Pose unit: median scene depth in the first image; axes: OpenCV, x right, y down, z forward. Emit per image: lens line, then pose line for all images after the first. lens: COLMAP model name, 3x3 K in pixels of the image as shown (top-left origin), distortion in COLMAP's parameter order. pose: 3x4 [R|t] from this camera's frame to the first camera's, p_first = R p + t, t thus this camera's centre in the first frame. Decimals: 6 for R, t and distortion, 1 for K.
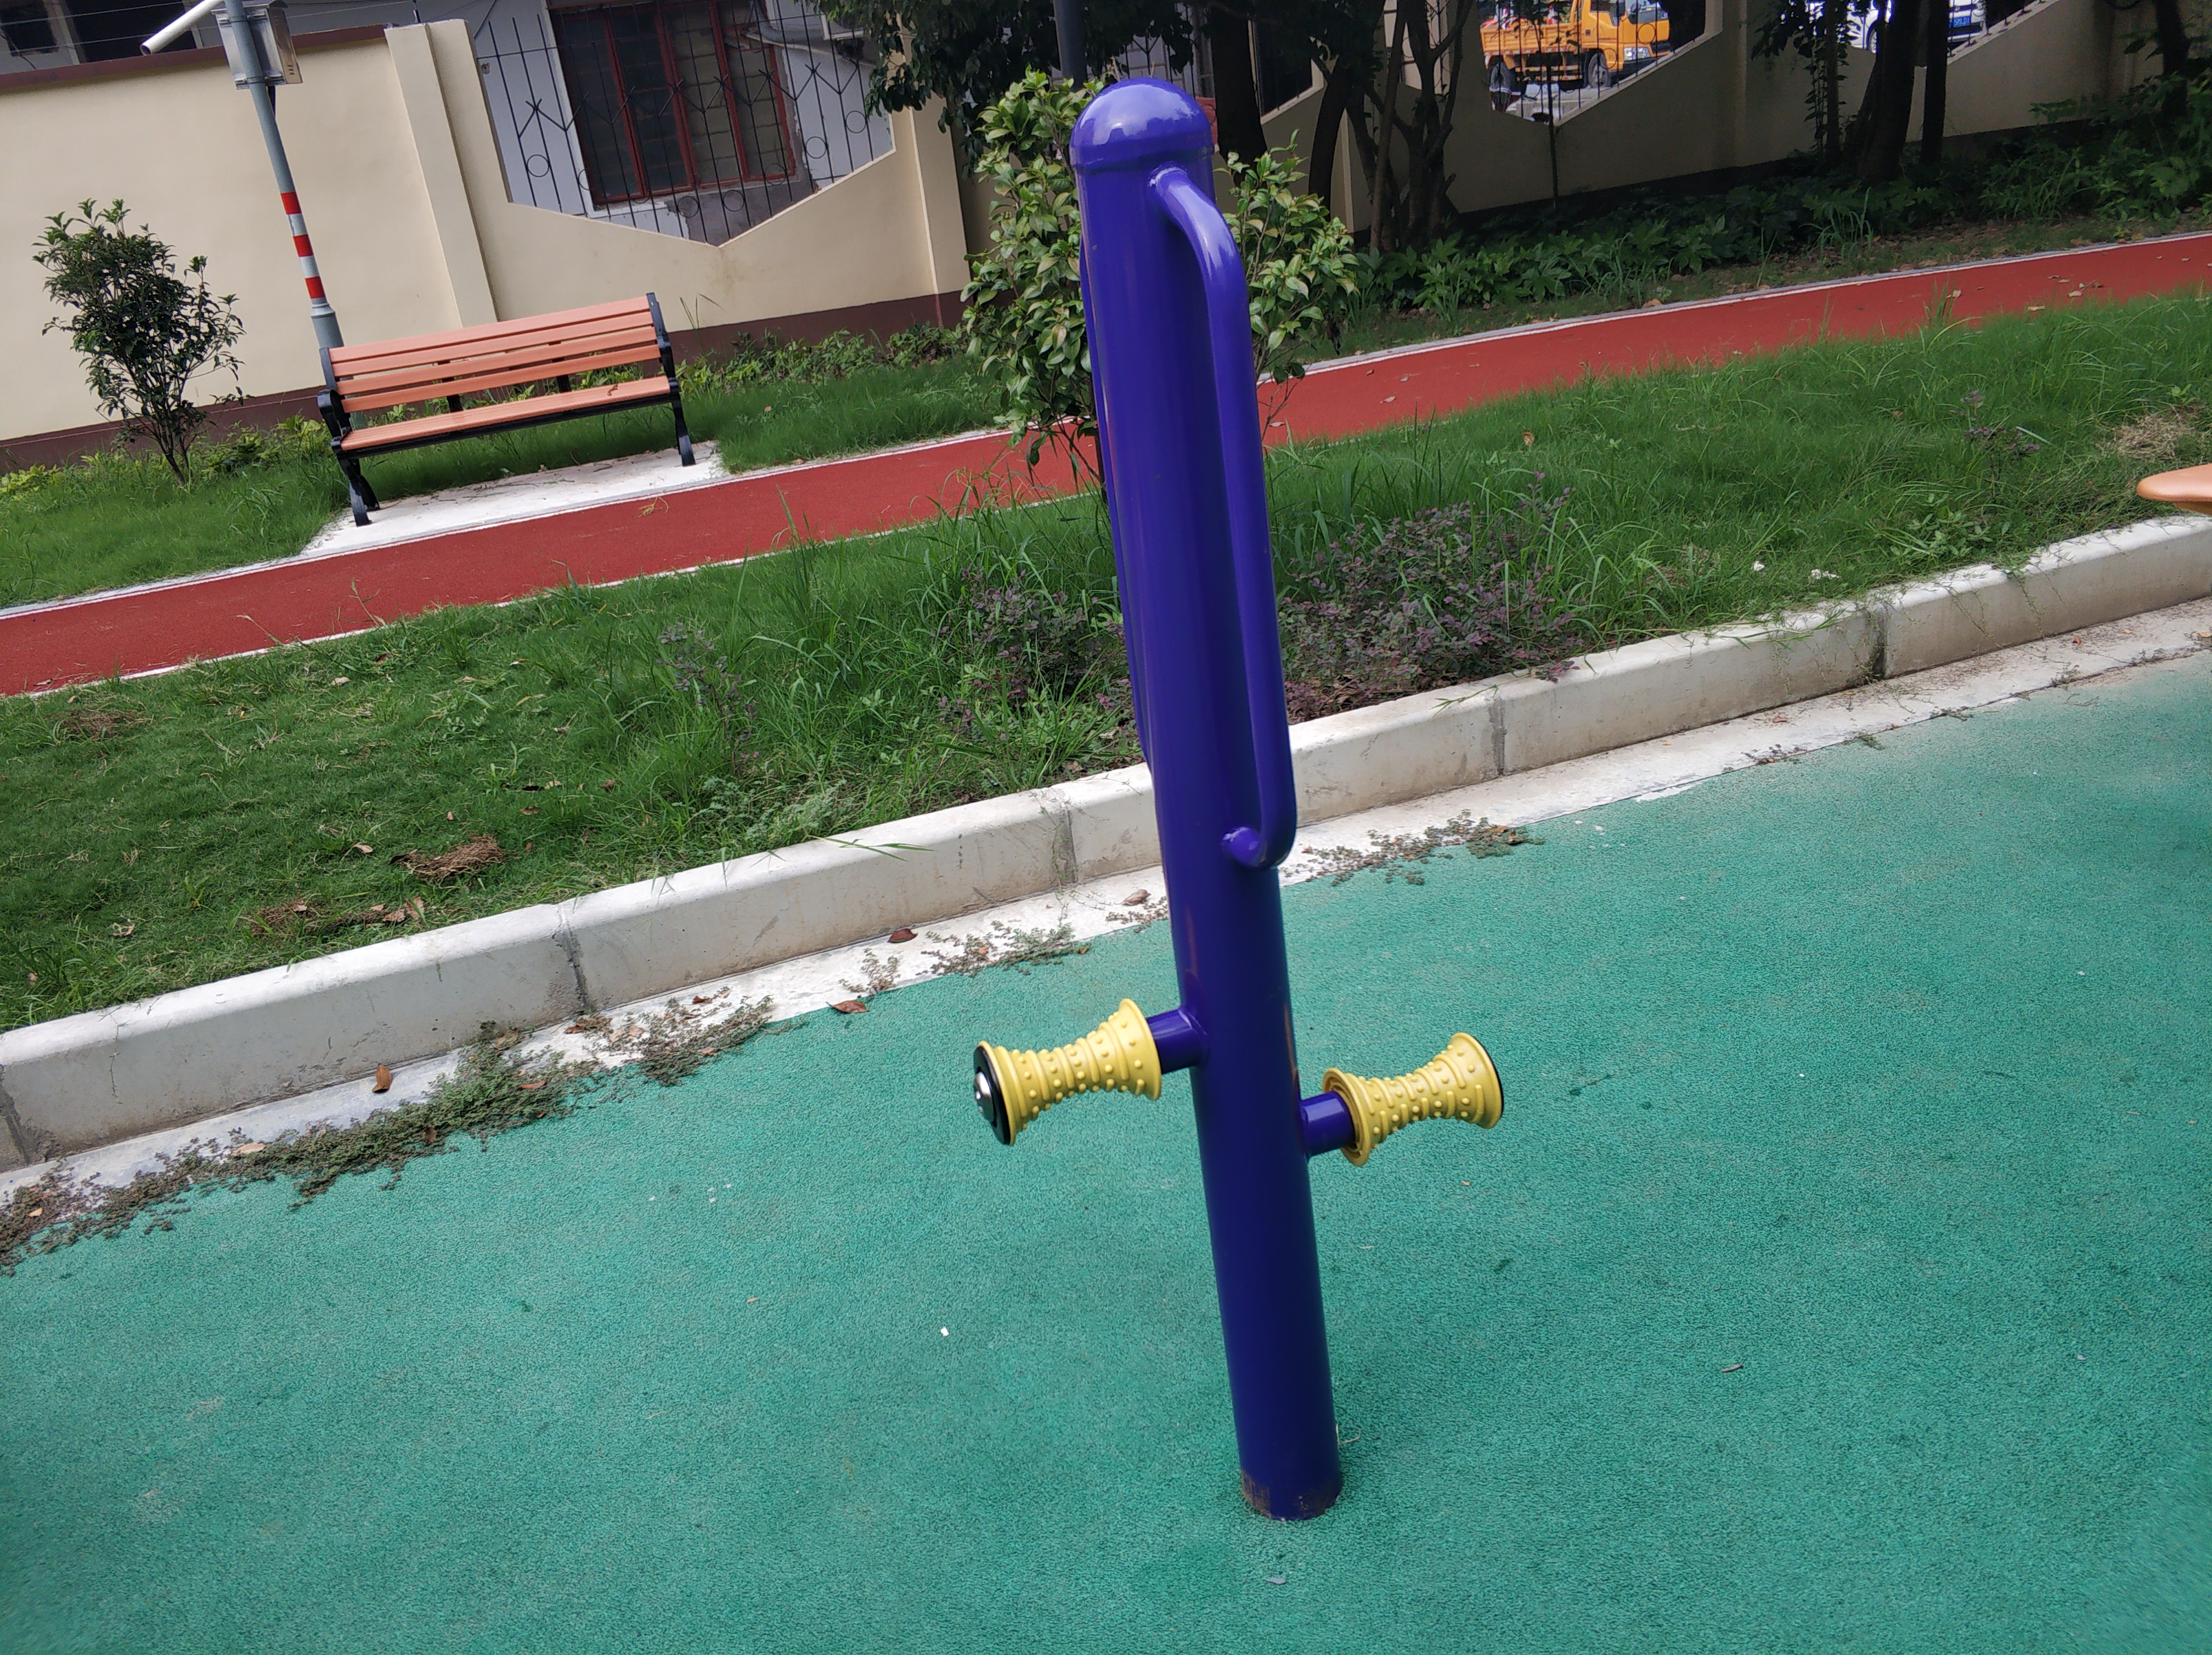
lens RADIAL K [[1707.7, 0, 1106.0], [0, 1707.7, 827.5], [0, 0, 1]] dist [-0.002176, 0.001631]
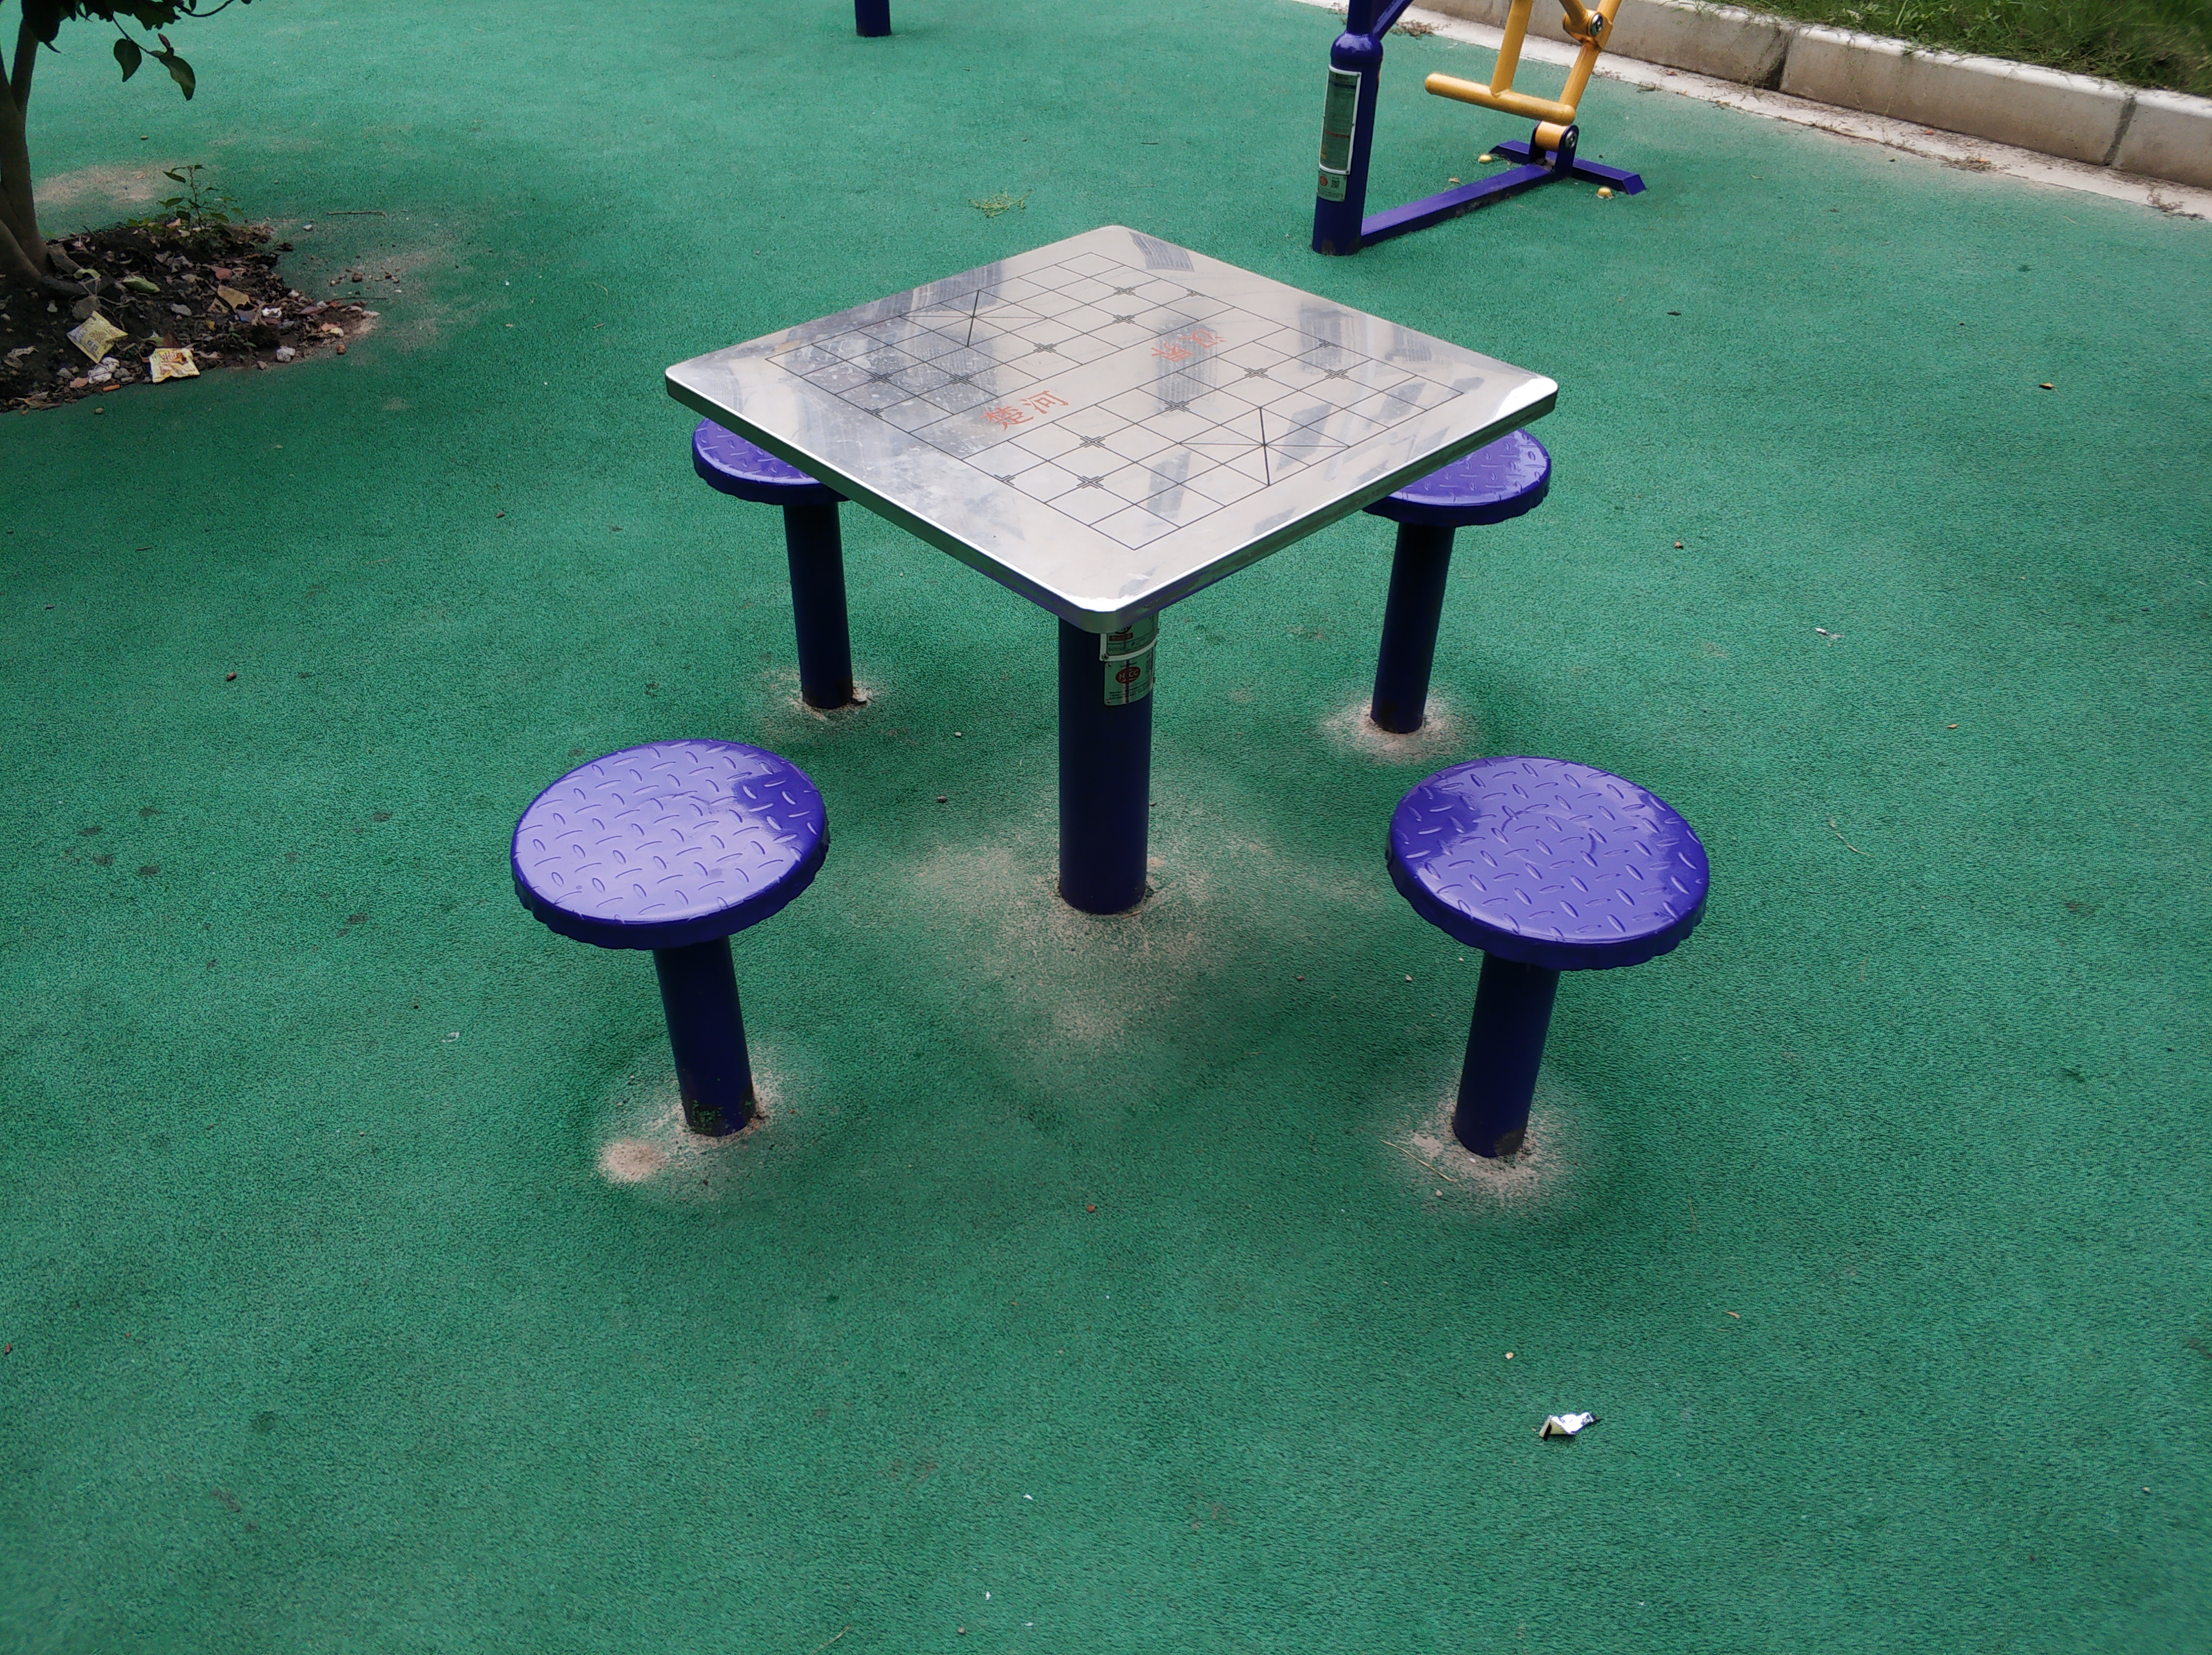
lens RADIAL K [[1671.0, 0, 1052.1], [0, 1671.0, 819.0], [0, 0, 1]] dist [-0.012133, -0.001414]
pose [[0.374810, 0.663327, -0.647700, 1.480471], [-0.402046, 0.745813, 0.531152, -0.126816], [0.835390, 0.061324, 0.546226, -0.146135]]
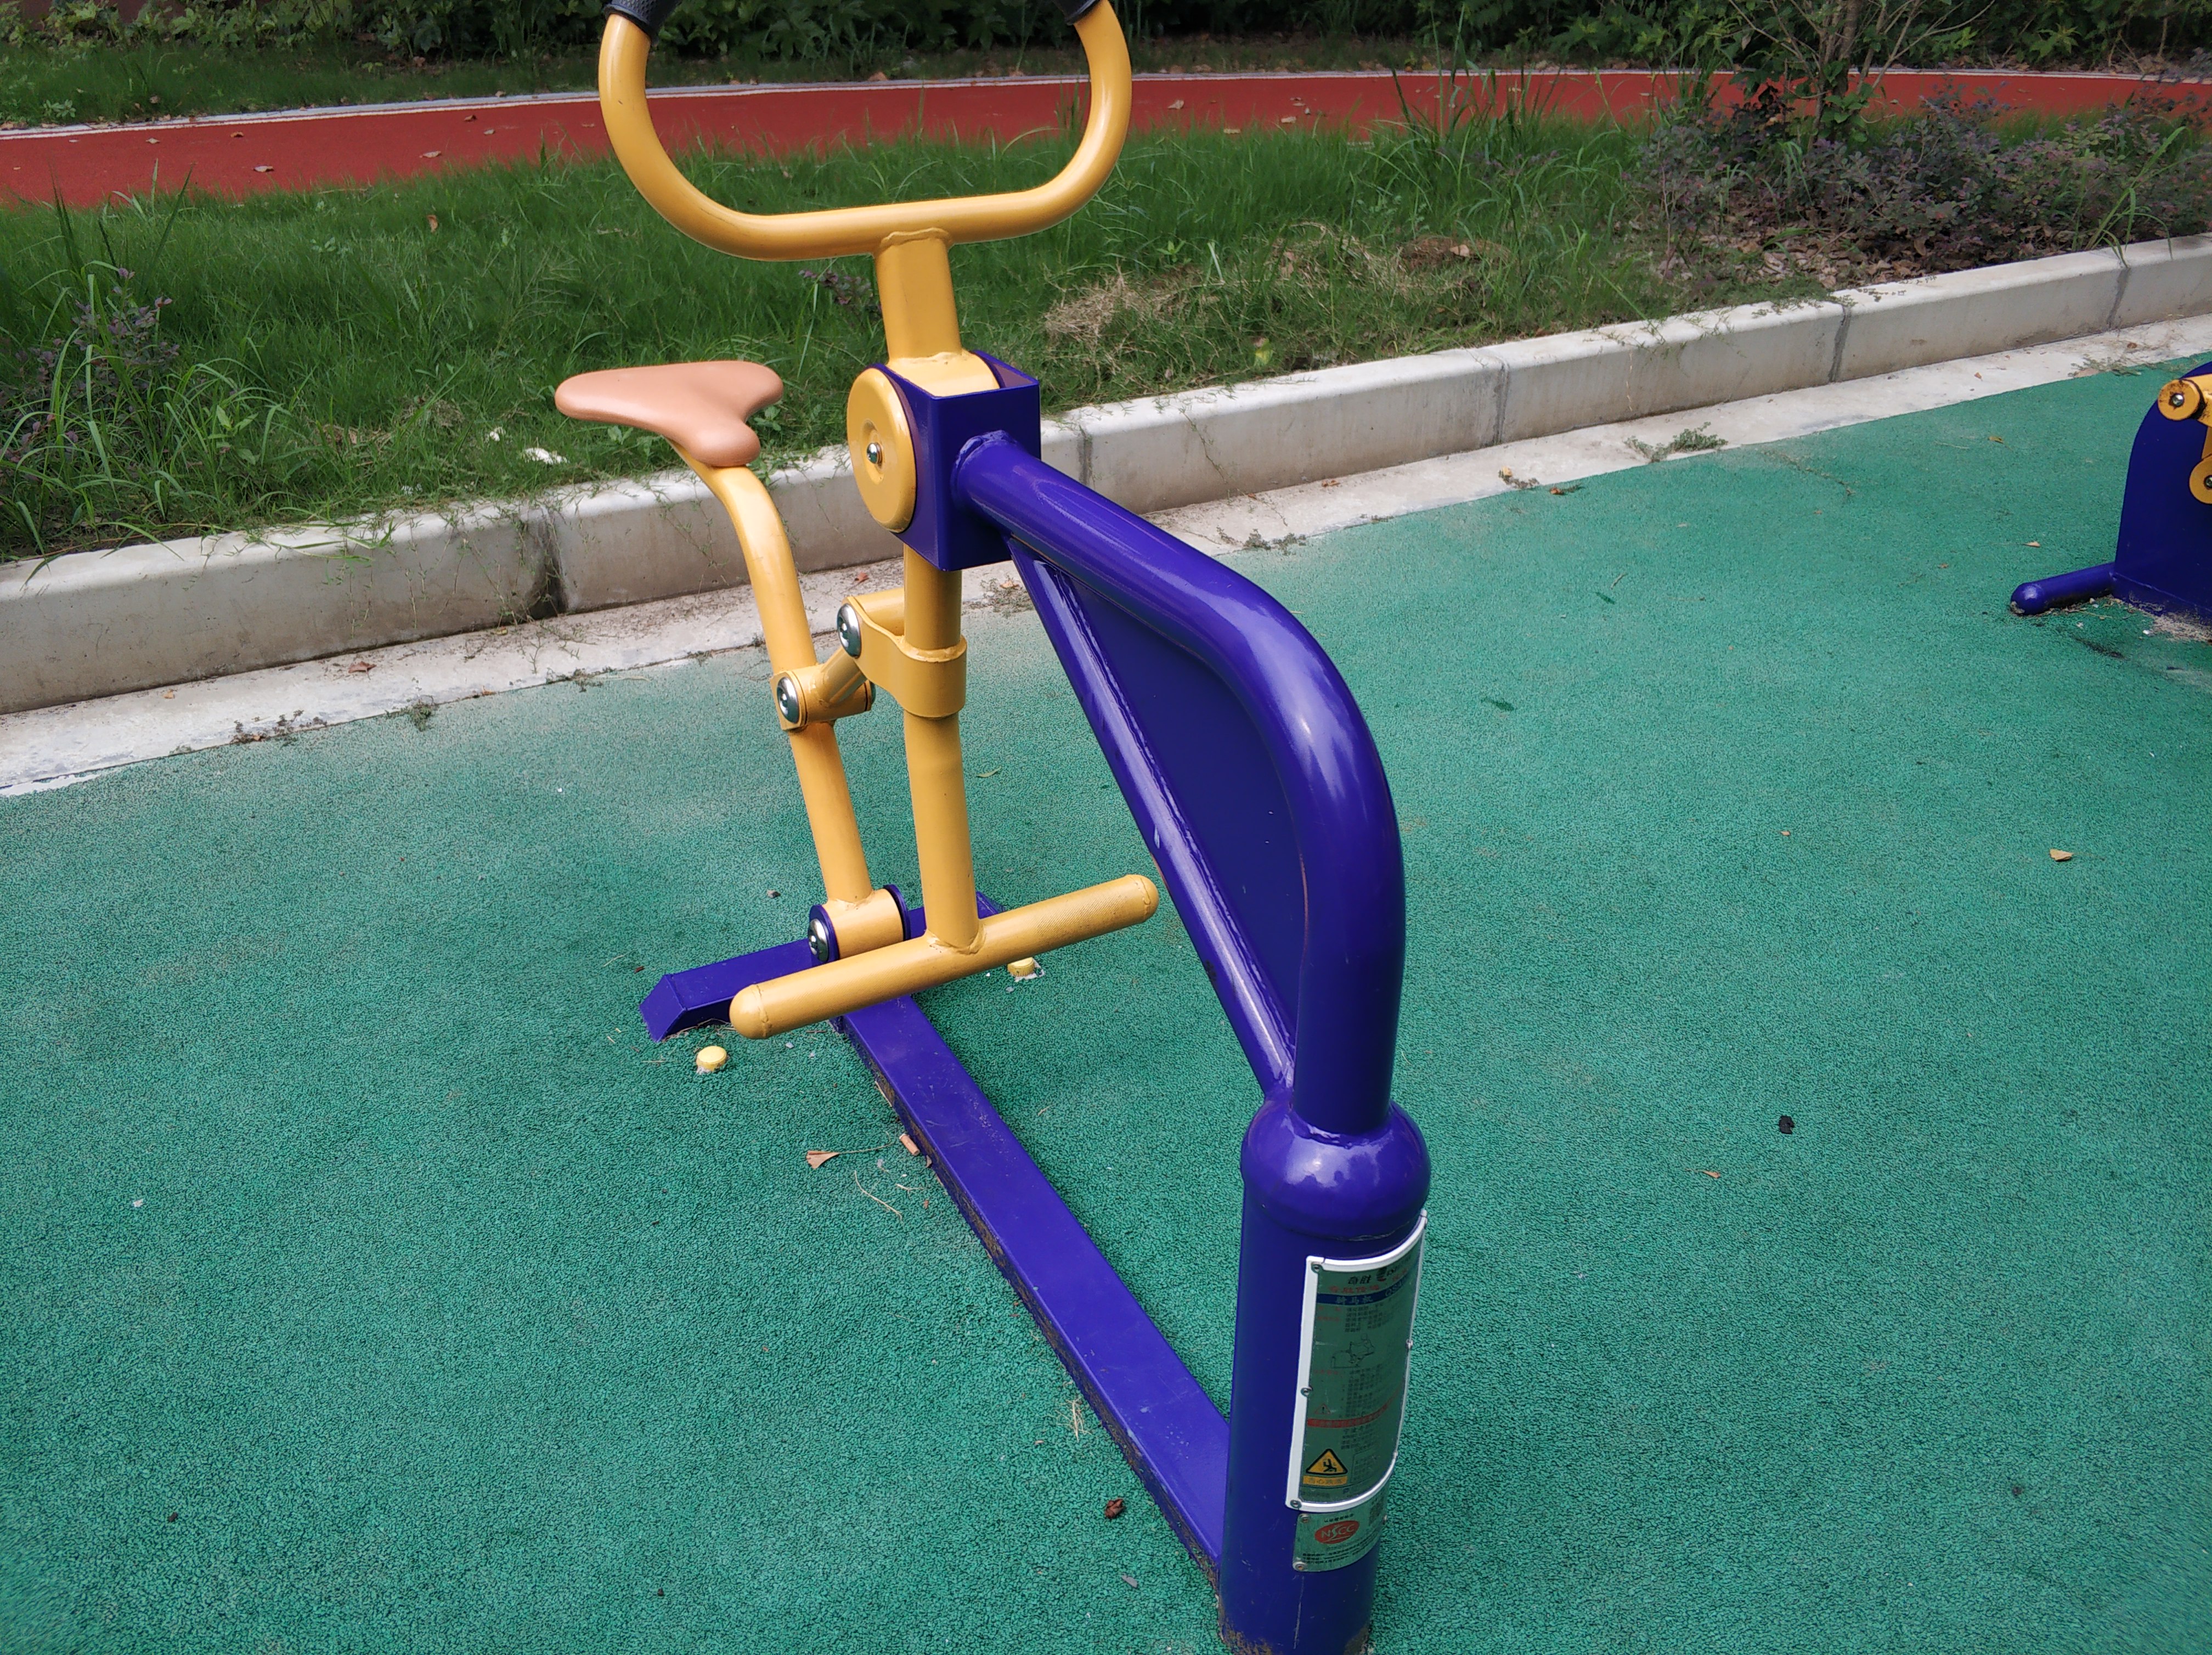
lens RADIAL K [[1671.0, 0, 1052.1], [0, 1671.0, 819.0], [0, 0, 1]] dist [-0.012133, -0.001414]
pose [[0.983816, 0.045985, 0.173178, 0.547454], [-0.068109, 0.989934, 0.124064, -0.104091], [-0.165730, -0.133851, 0.977045, 0.266567]]
